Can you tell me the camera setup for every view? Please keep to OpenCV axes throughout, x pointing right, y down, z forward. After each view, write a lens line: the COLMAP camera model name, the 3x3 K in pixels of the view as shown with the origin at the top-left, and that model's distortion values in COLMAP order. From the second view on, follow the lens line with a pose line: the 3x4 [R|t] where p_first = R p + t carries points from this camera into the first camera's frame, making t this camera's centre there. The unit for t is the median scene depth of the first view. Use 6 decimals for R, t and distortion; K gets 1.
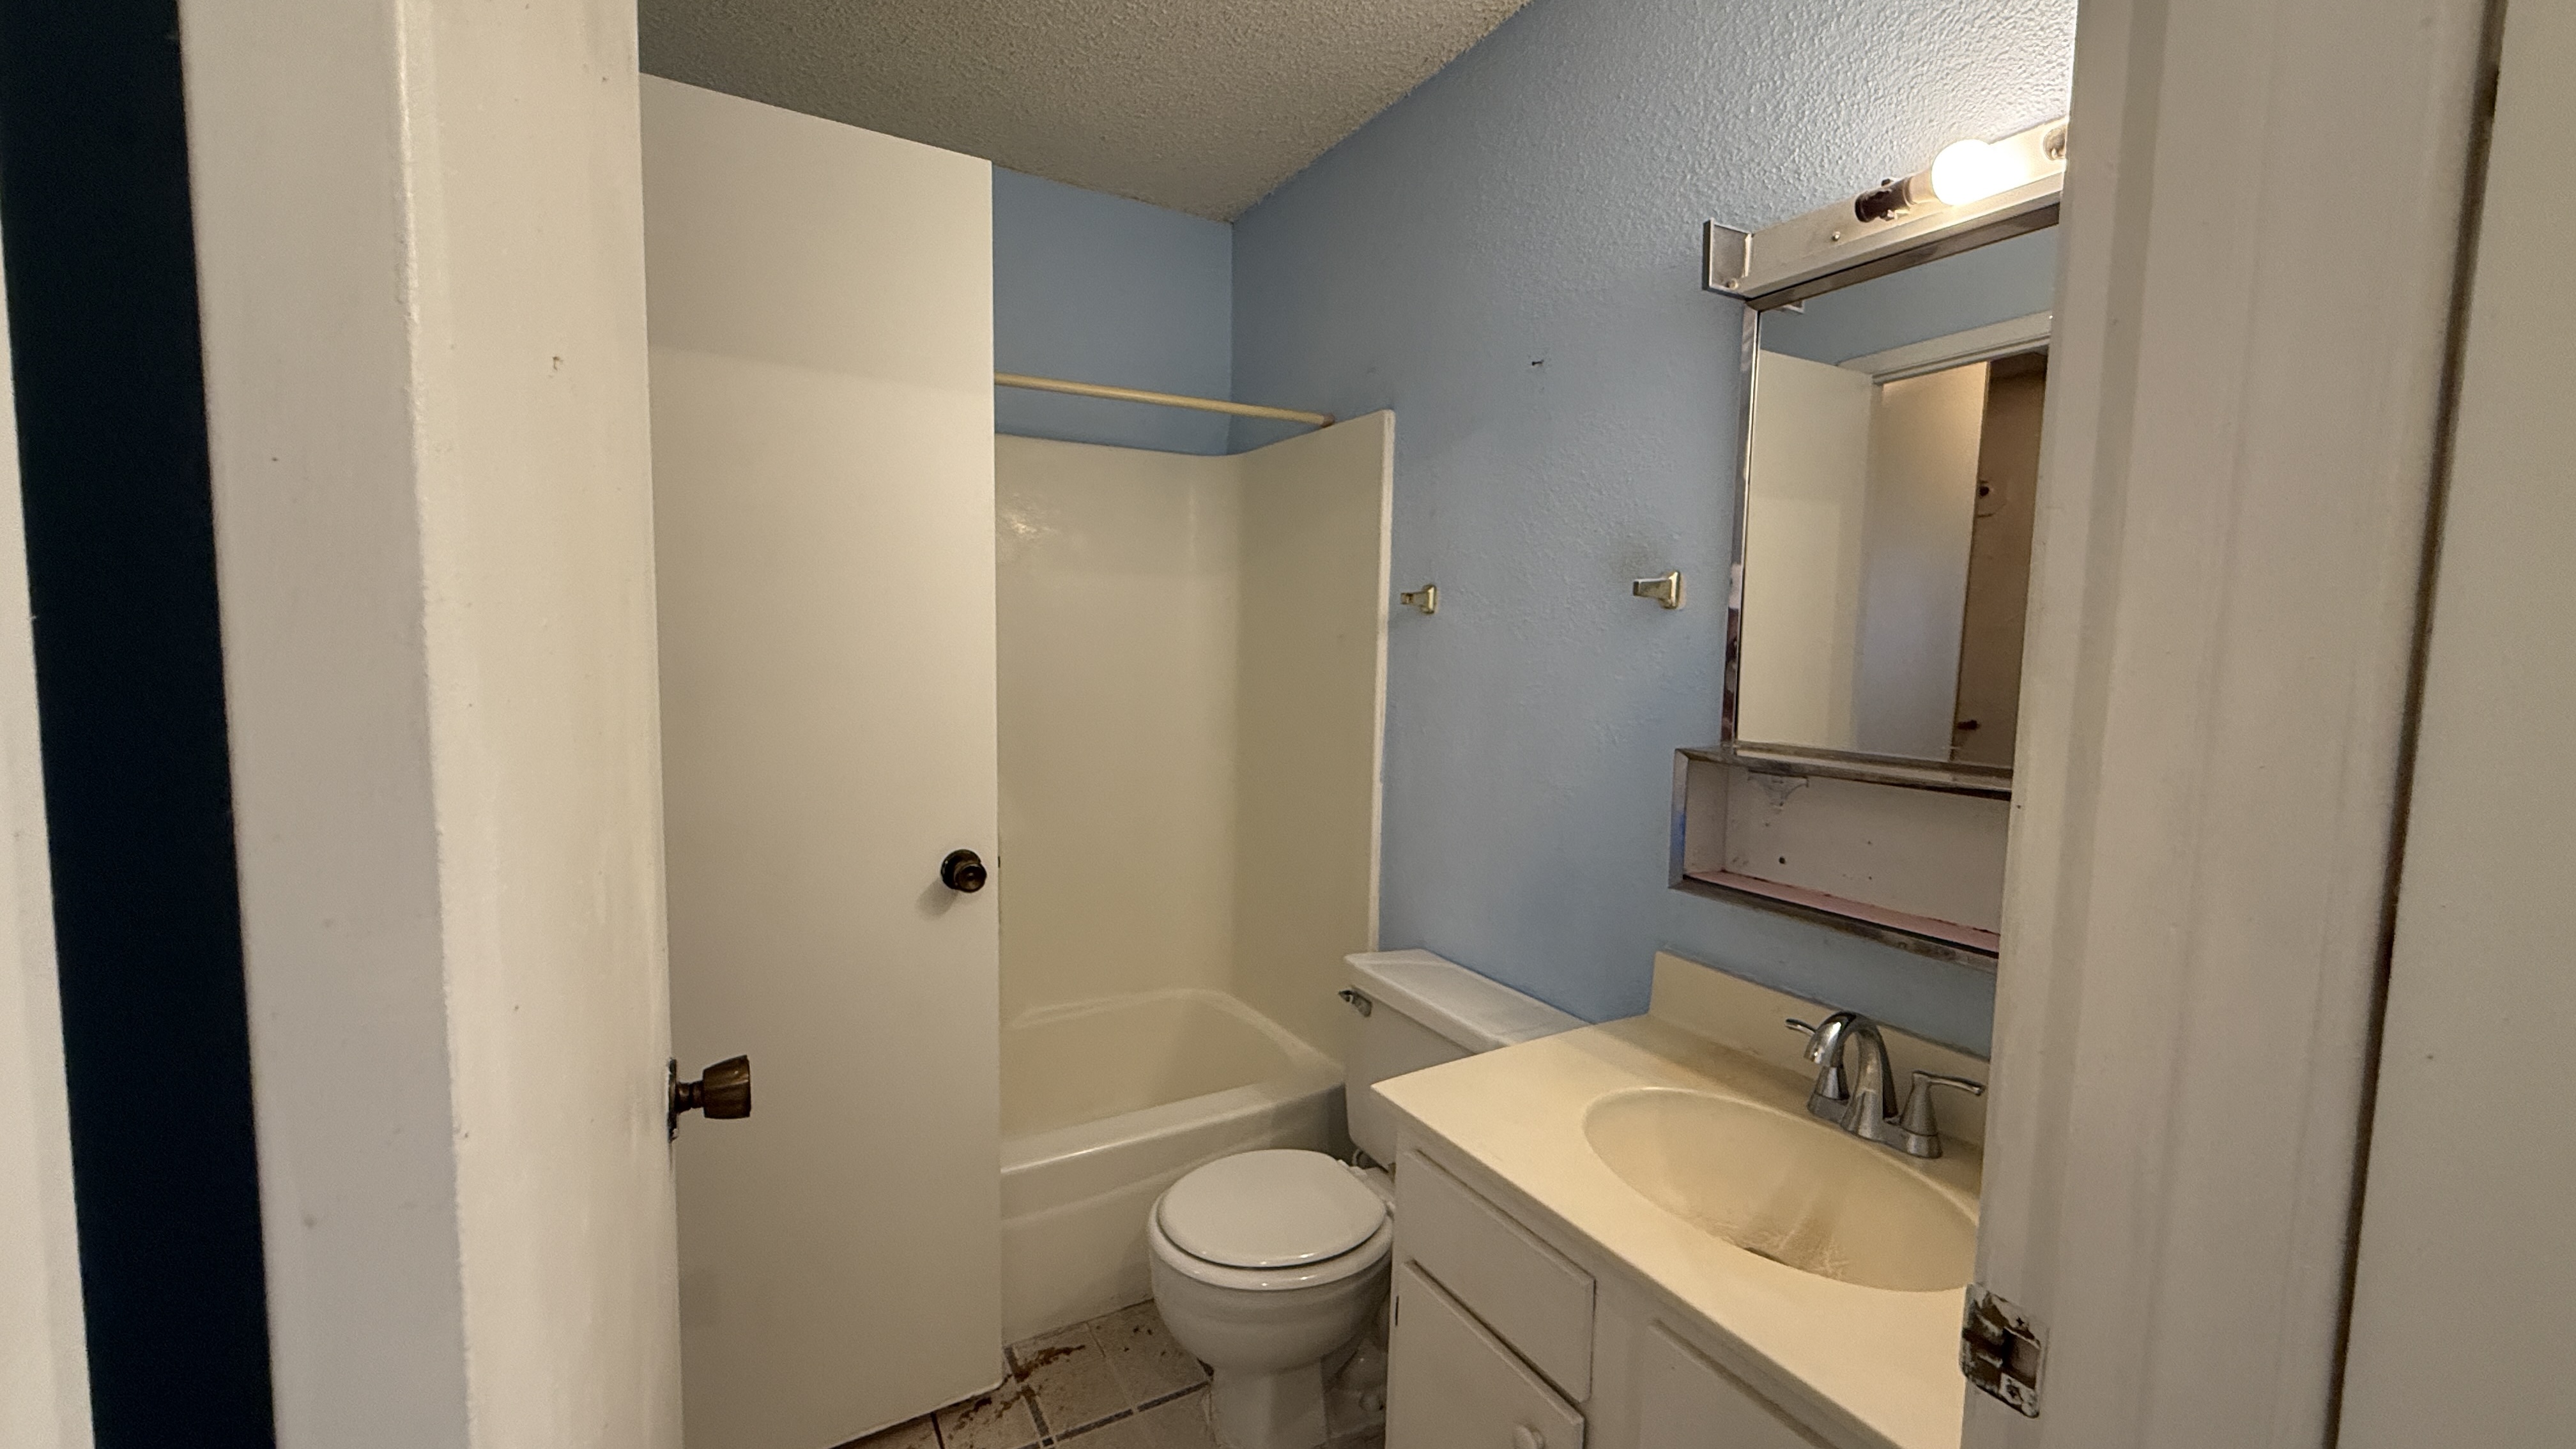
lens RADIAL K [[1027.6, 0, 1288.1], [0, 1027.6, 745.4], [0, 0, 1]] dist [-0.000812, 0.000281]
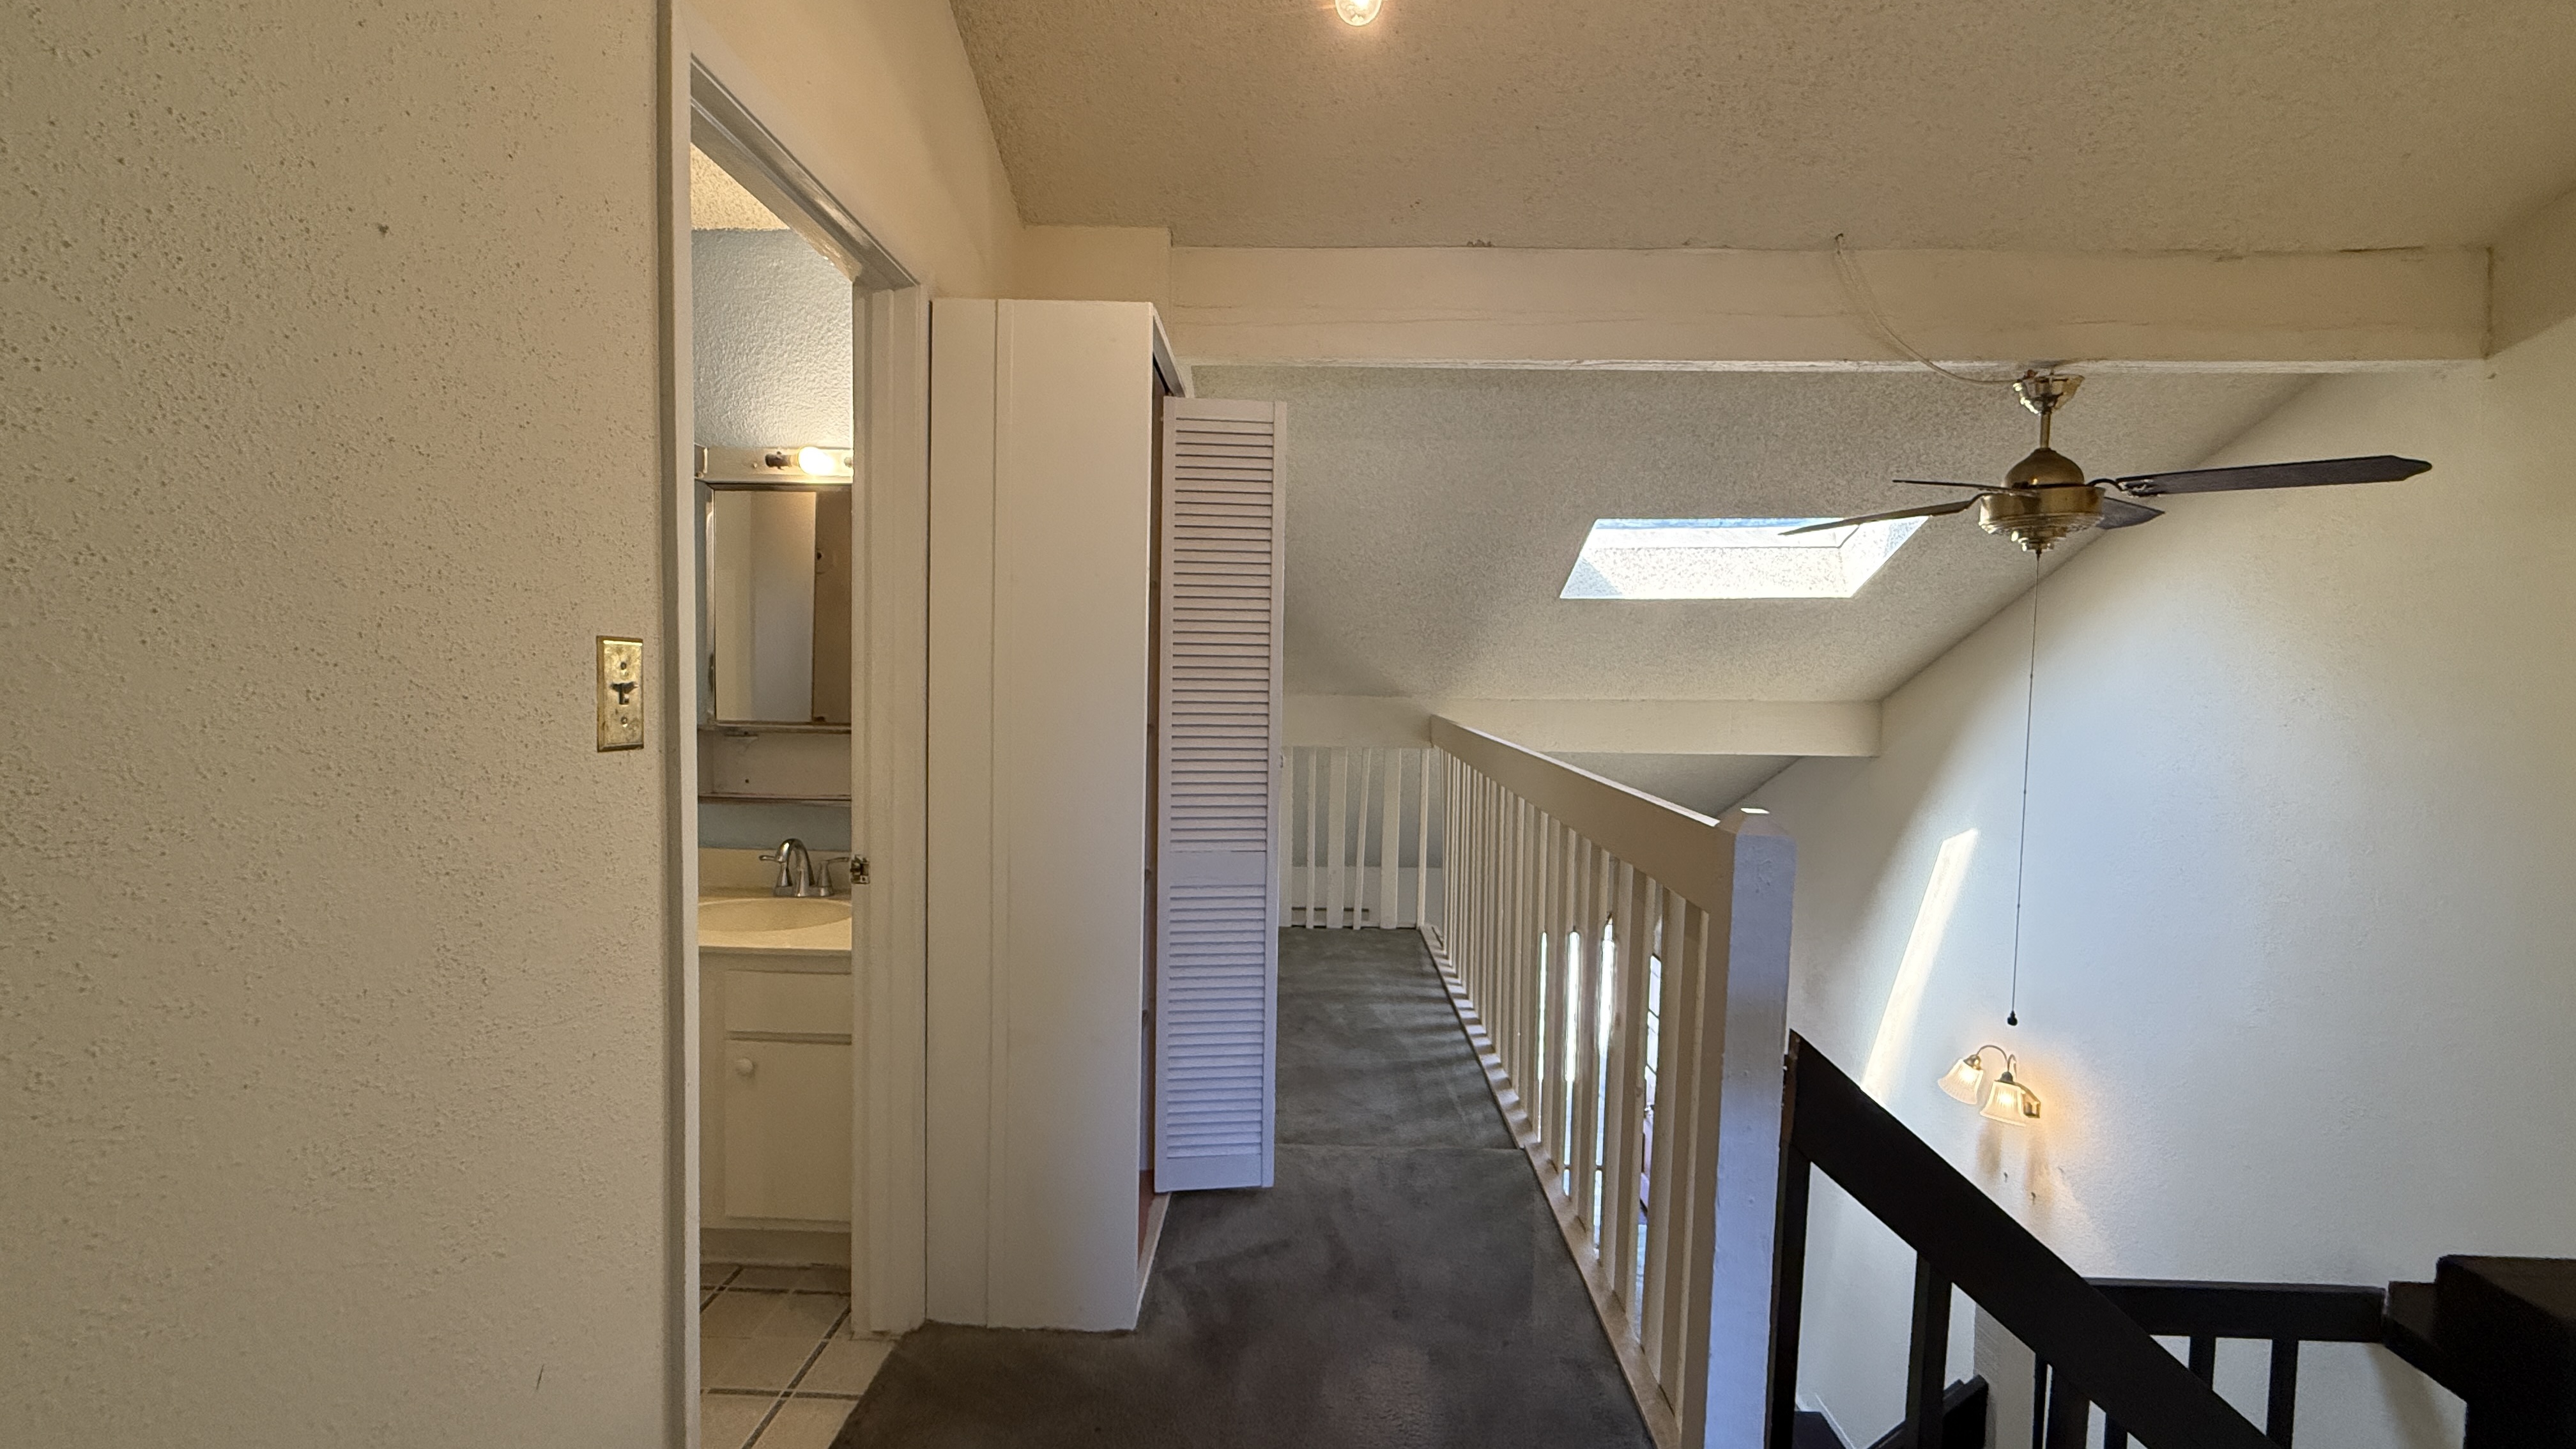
lens RADIAL K [[1027.6, 0, 1291.6], [0, 1027.6, 721.1], [0, 0, 1]] dist [-0.000812, 0.000281]
pose [[0.519640, -0.042883, 0.853309, -0.699304], [0.065507, 0.997799, 0.010253, 0.056209], [-0.851871, 0.050569, 0.521305, -0.977248]]
